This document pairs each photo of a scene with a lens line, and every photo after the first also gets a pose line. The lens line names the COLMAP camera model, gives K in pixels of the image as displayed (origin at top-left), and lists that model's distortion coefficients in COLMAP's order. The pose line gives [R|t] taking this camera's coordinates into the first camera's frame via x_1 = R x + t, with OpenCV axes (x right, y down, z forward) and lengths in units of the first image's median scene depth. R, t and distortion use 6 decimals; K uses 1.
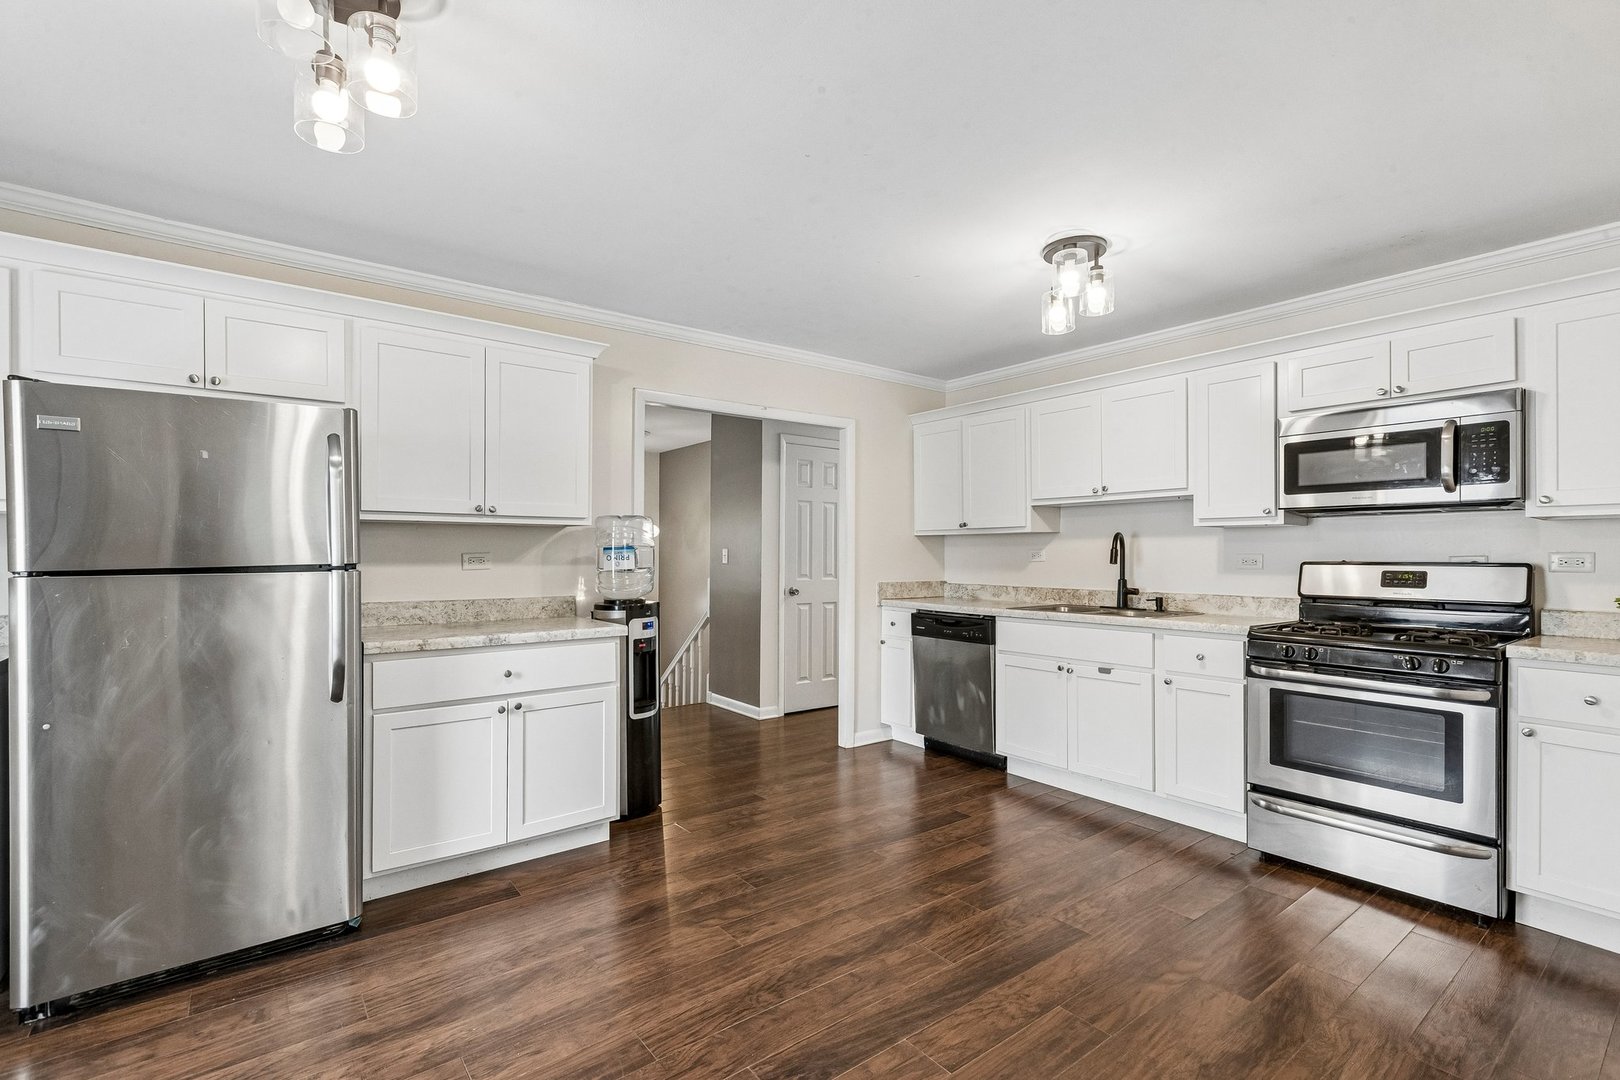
lens RADIAL K [[727.9, 0, 806.2], [0, 727.9, 552.4], [0, 0, 1]] dist [0.005611, -0.002354]
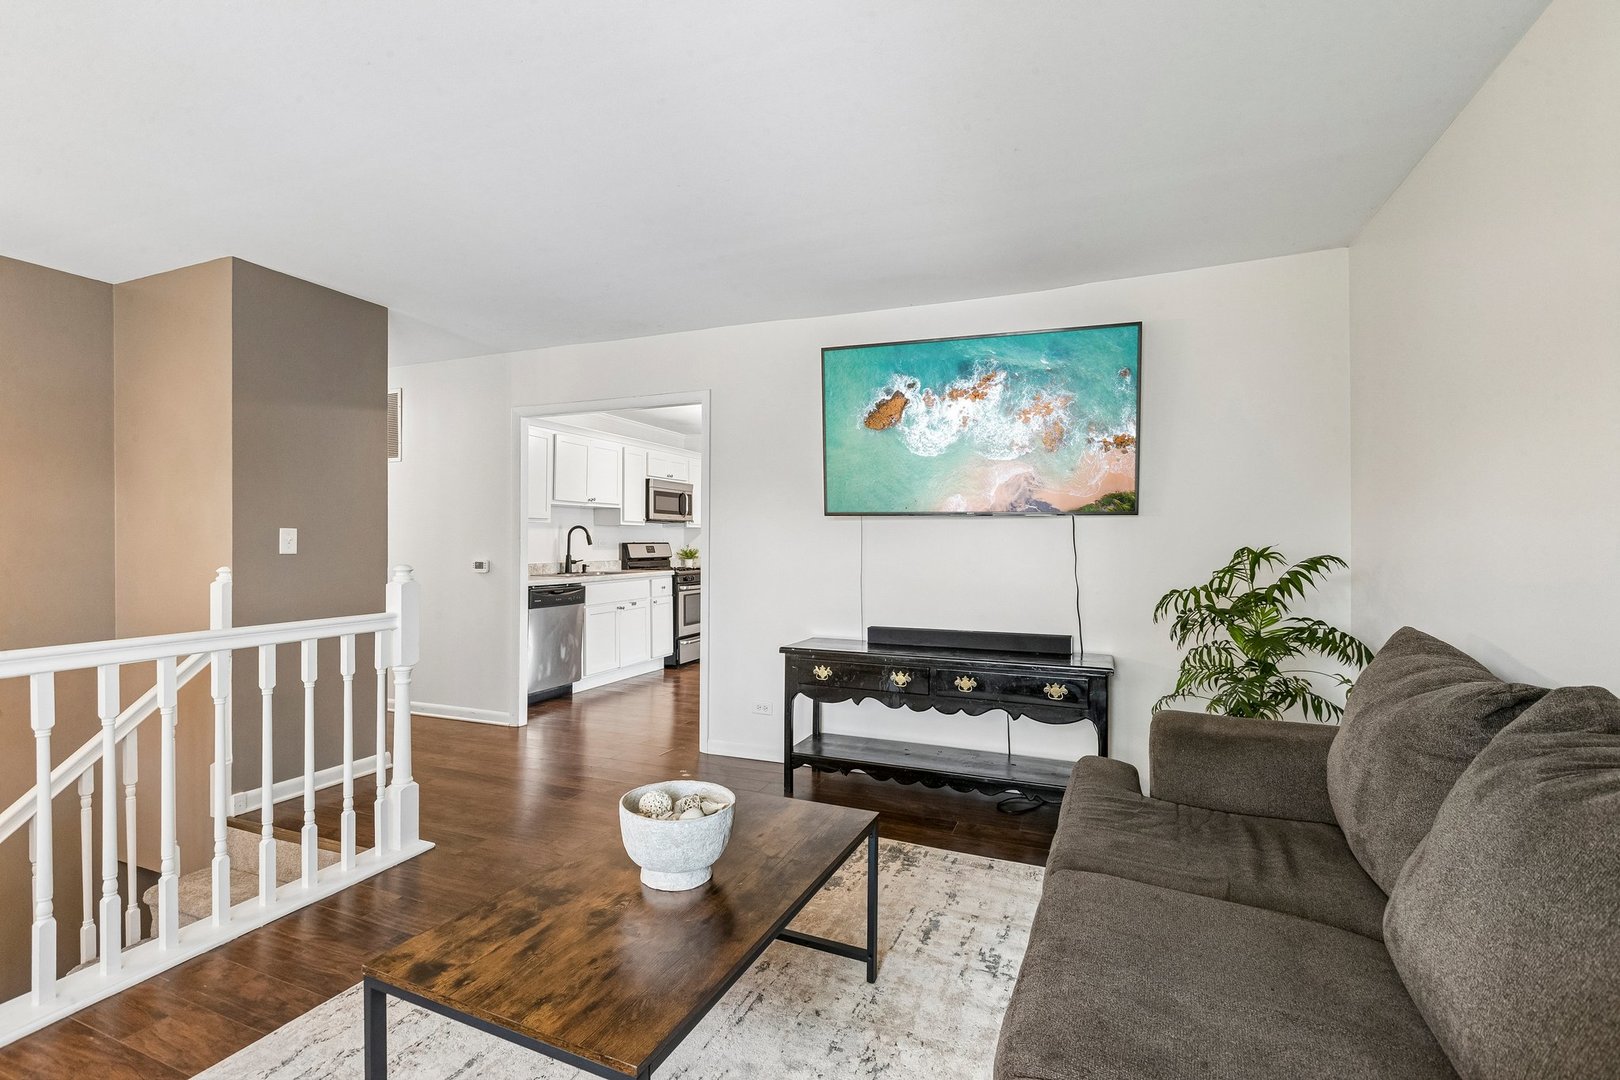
lens RADIAL K [[727.9, 0, 811.6], [0, 727.9, 542.4], [0, 0, 1]] dist [0.005611, -0.002354]
pose [[-0.494638, -0.009474, 0.869047, -1.235570], [-0.010645, 0.999932, 0.004842, -0.004190], [-0.869034, -0.006856, -0.494705, 1.351245]]
